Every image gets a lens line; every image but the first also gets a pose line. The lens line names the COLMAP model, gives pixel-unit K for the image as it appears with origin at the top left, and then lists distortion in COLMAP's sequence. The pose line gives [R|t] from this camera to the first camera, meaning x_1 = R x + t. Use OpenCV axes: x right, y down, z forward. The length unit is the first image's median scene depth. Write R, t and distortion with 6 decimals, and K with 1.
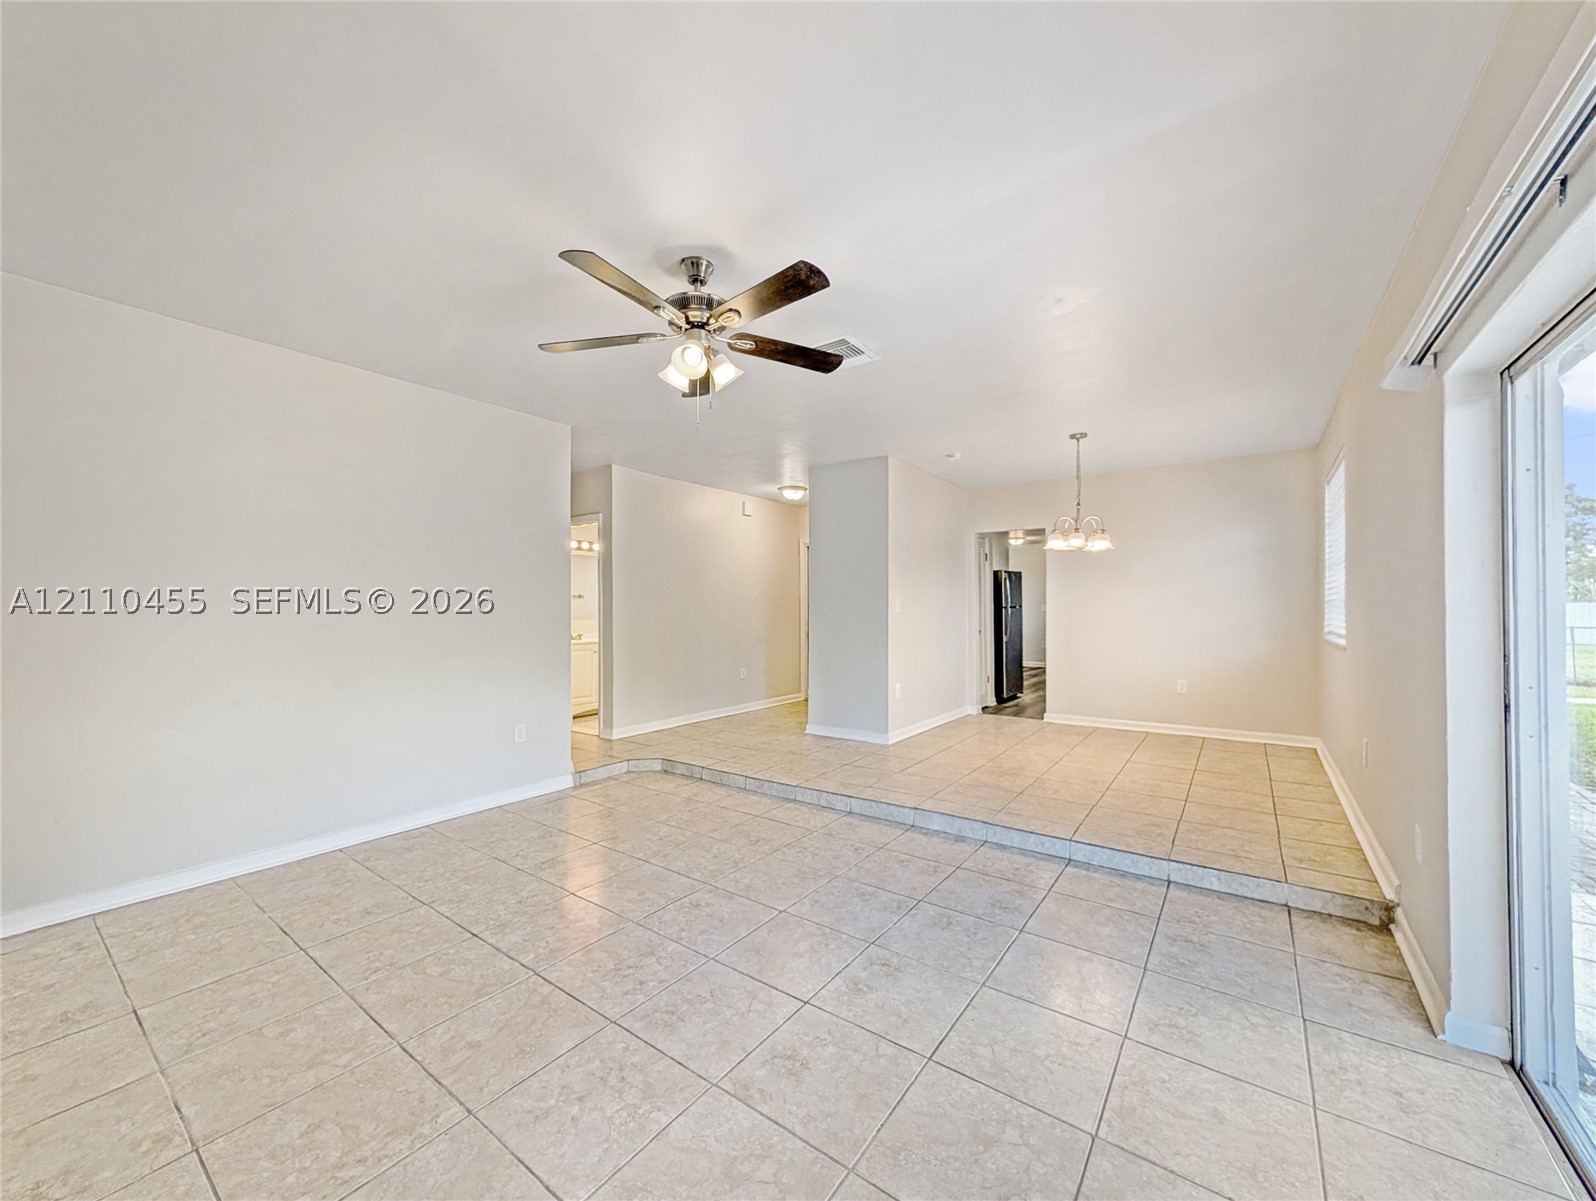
lens RADIAL K [[626.2, 0, 798.0], [0, 626.2, 600.5], [0, 0, 1]] dist [0.002319, 0.000435]
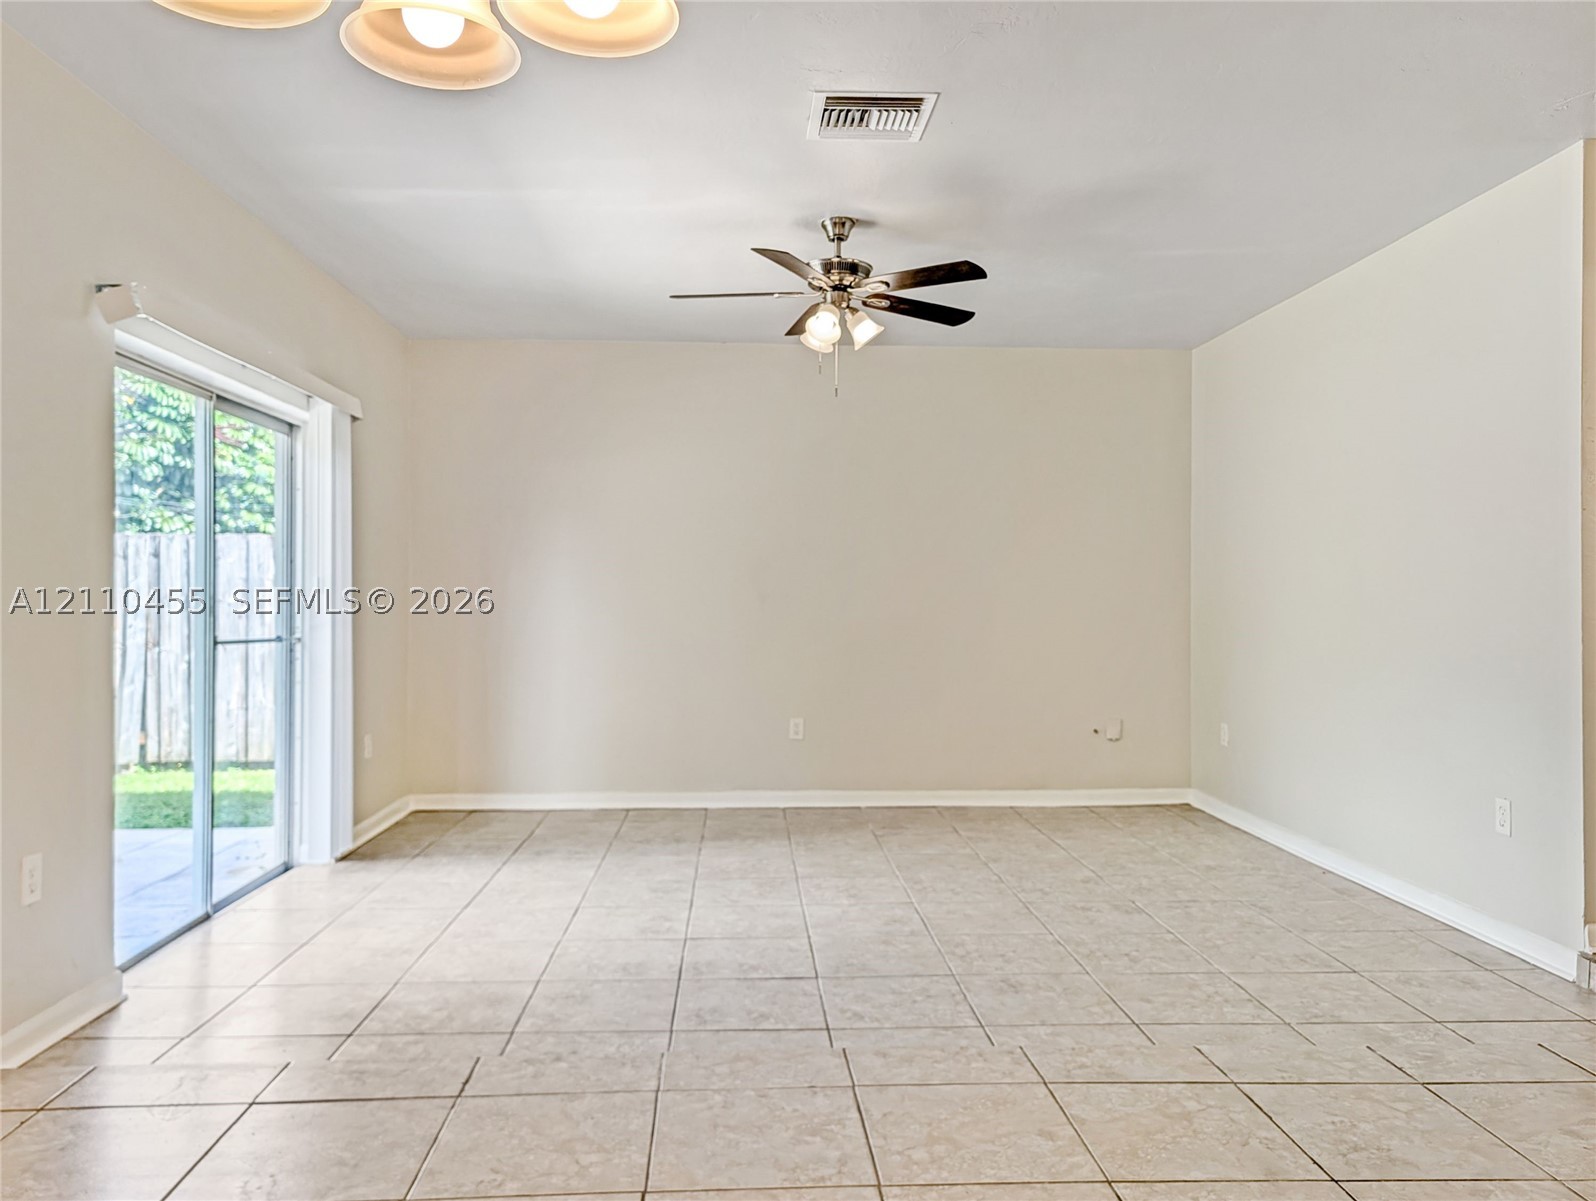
lens RADIAL K [[1163.8, 0, 798.0], [0, 1163.8, 600.5], [0, 0, 1]] dist [0.033448, -0.008254]
pose [[-0.776978, 0.002862, -0.629521, 0.607374], [0.006042, 0.999978, -0.002912, 0.035603], [0.629498, -0.006066, -0.776978, 1.392078]]
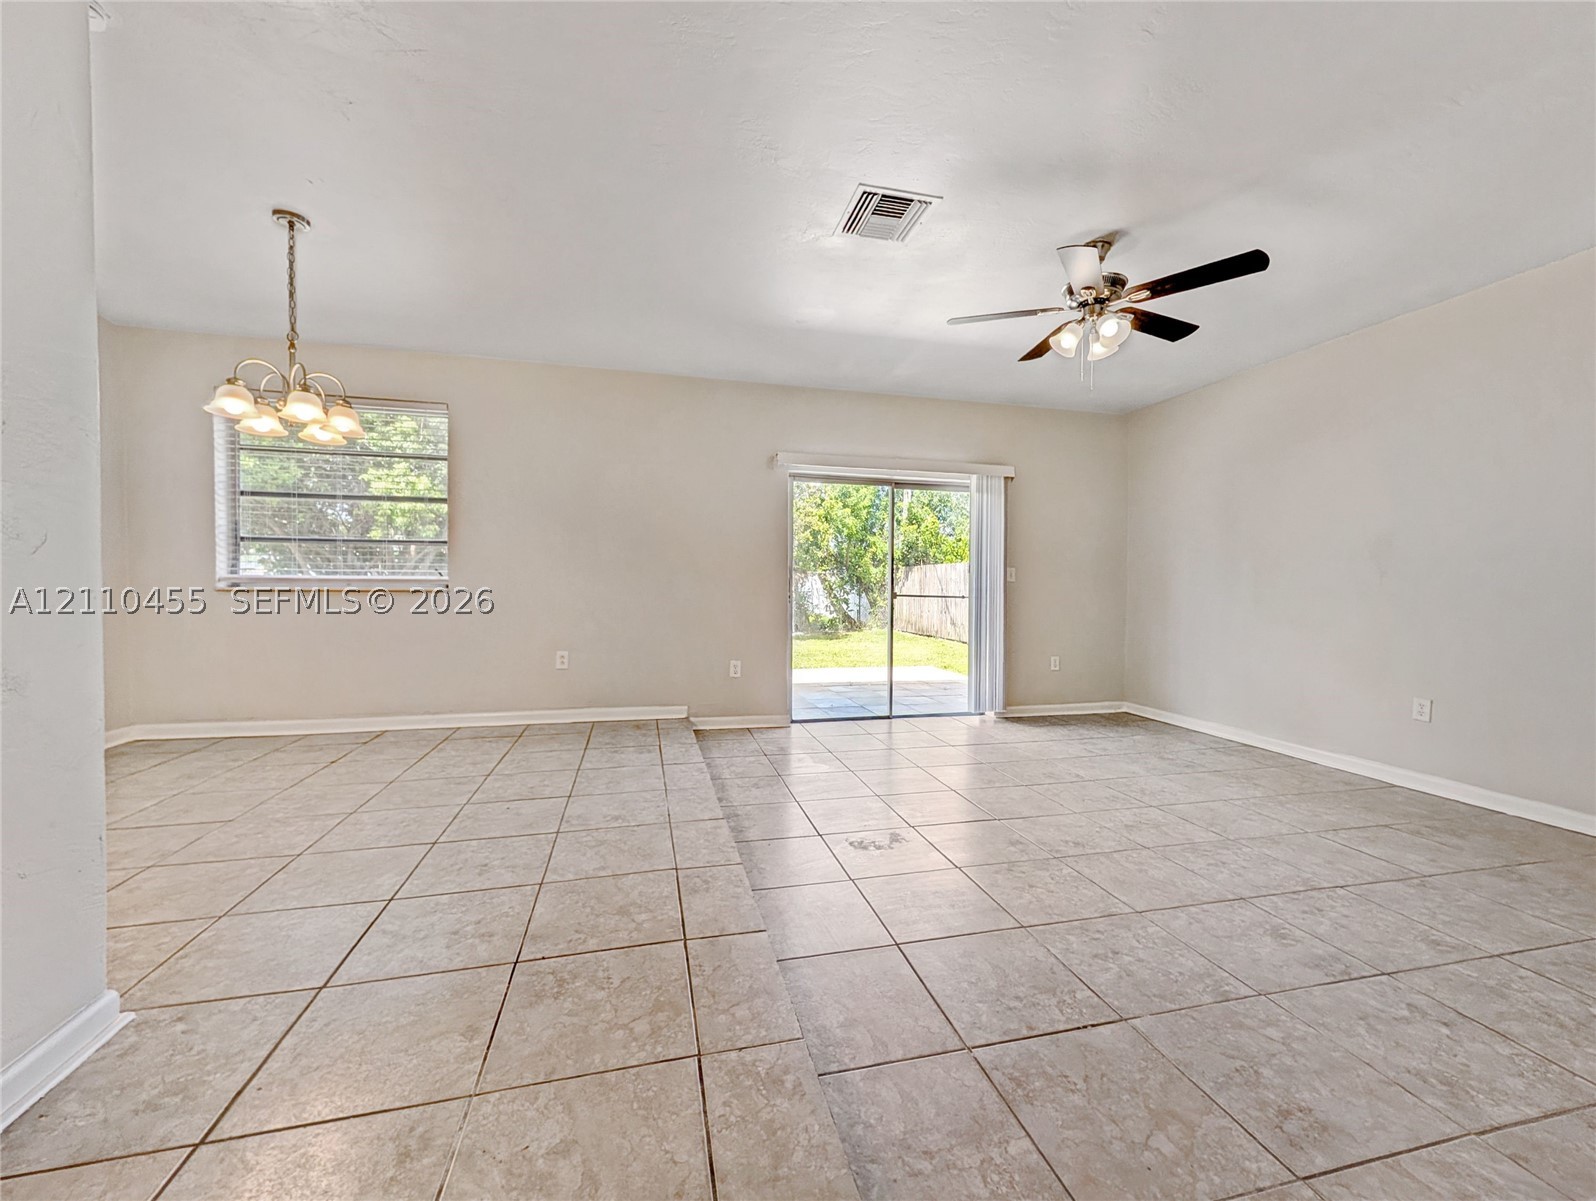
lens RADIAL K [[626.2, 0, 798.0], [0, 626.2, 600.5], [0, 0, 1]] dist [0.002319, 0.000435]
pose [[-0.765209, -0.018762, 0.643509, -0.290925], [-0.015035, 0.999823, 0.011271, 0.066108], [-0.643607, -0.001050, -0.765356, 1.314601]]
